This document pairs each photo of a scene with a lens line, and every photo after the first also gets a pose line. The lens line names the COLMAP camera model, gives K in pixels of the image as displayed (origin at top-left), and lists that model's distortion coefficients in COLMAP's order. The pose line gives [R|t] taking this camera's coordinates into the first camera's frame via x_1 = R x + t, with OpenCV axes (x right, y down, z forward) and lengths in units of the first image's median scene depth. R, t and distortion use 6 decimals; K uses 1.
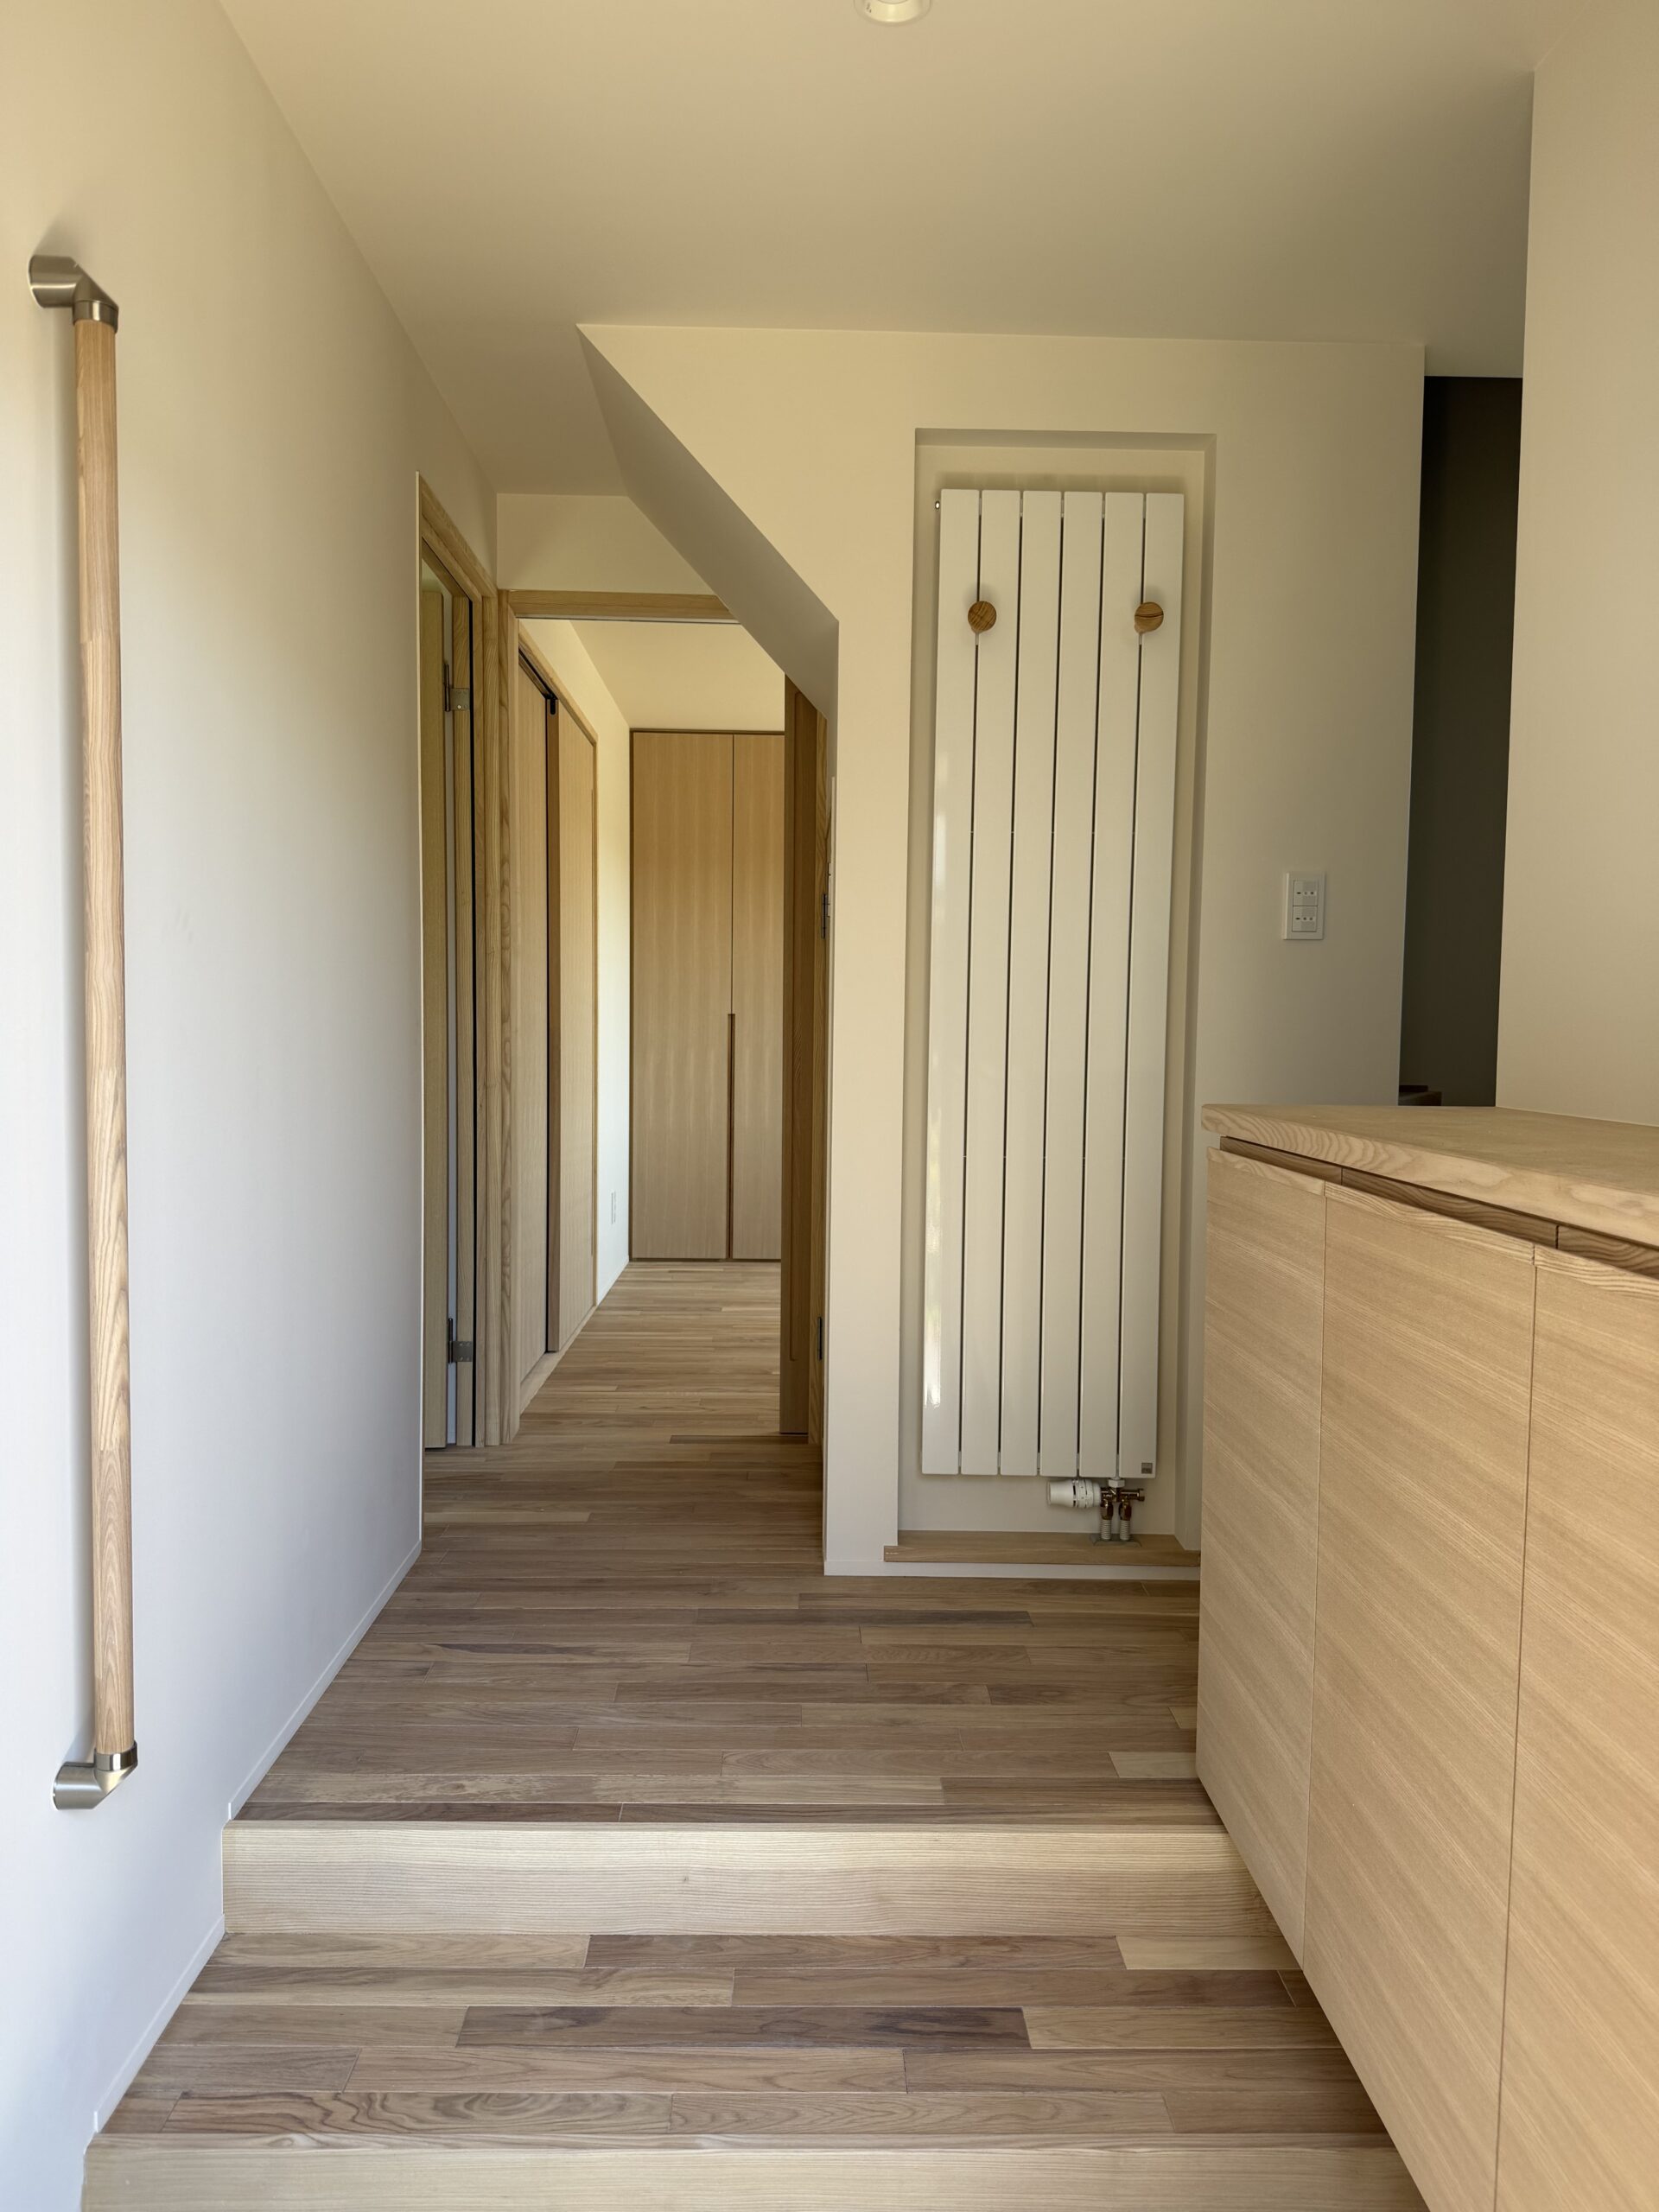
lens RADIAL K [[1554.9, 0, 818.0], [0, 1554.9, 1132.4], [0, 0, 1]] dist [0.099795, 0.000004]
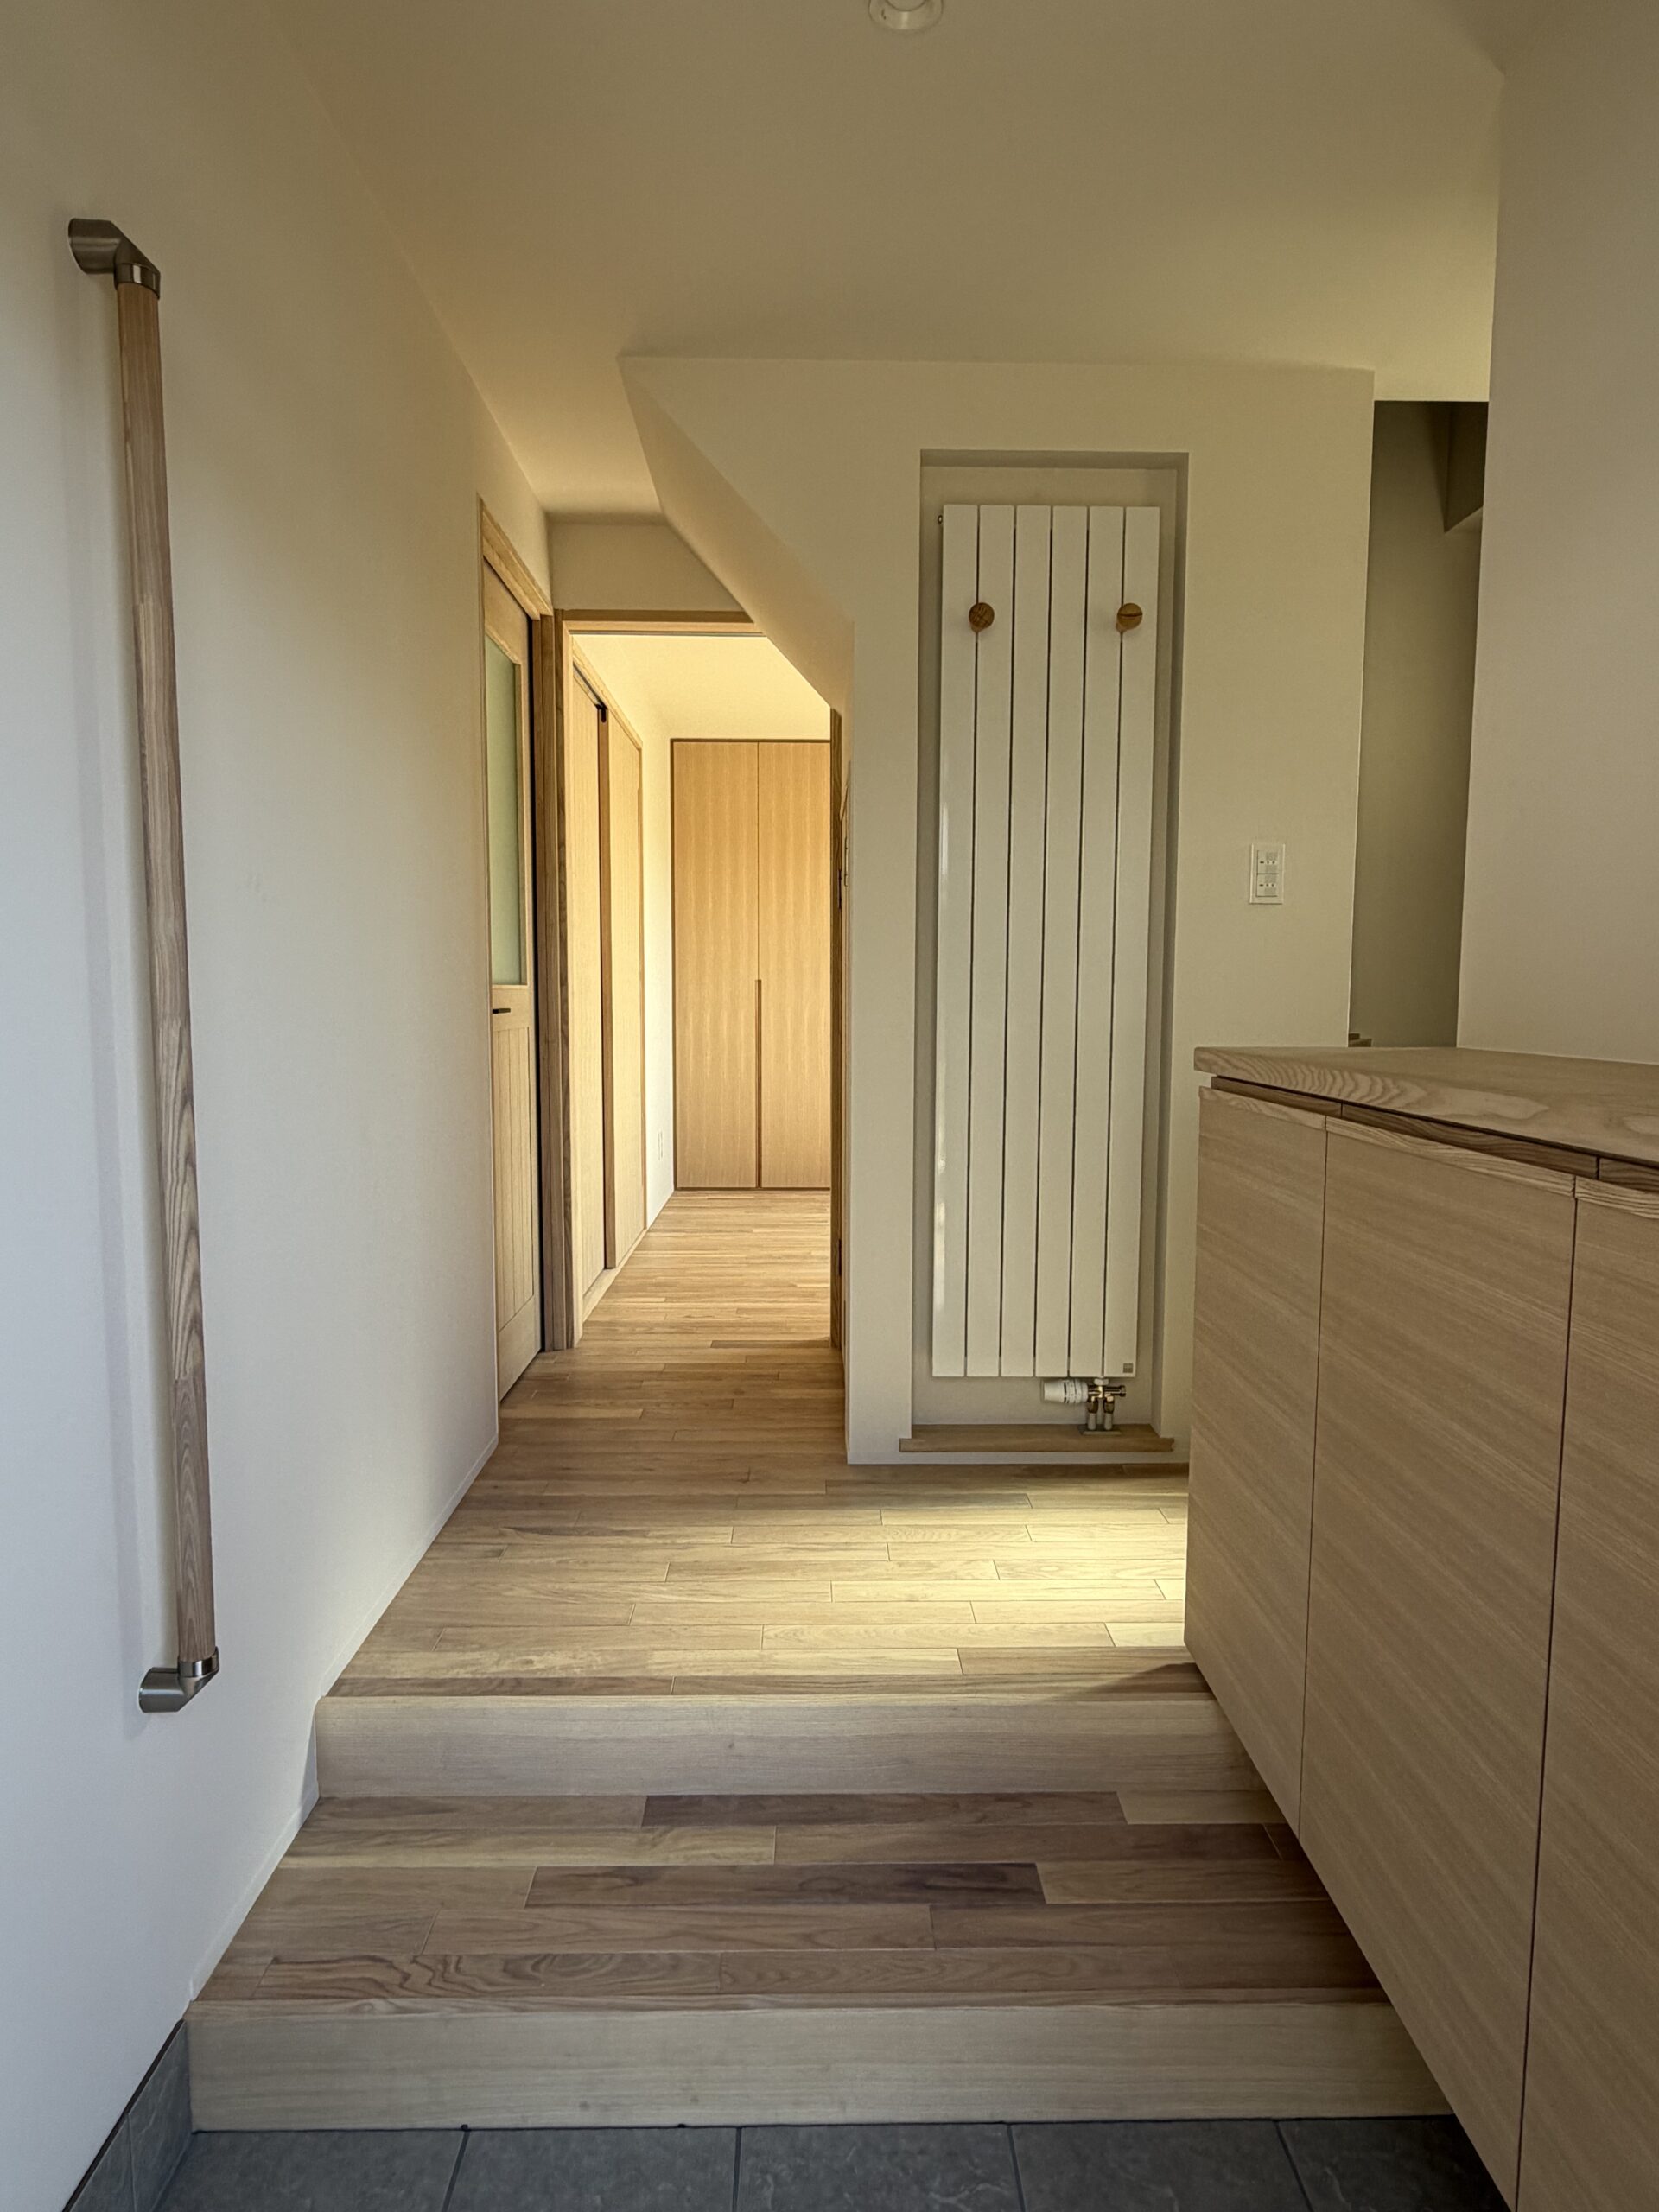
lens RADIAL K [[1273.2, 0, 829.5], [0, 1273.2, 1106.0], [0, 0, 1]] dist [-0.000154, 0.102214]
pose [[0.999956, -0.009420, 0.000470, -0.010948], [0.009409, 0.999770, 0.019259, 0.003810], [-0.000651, -0.019253, 0.999814, 0.117495]]
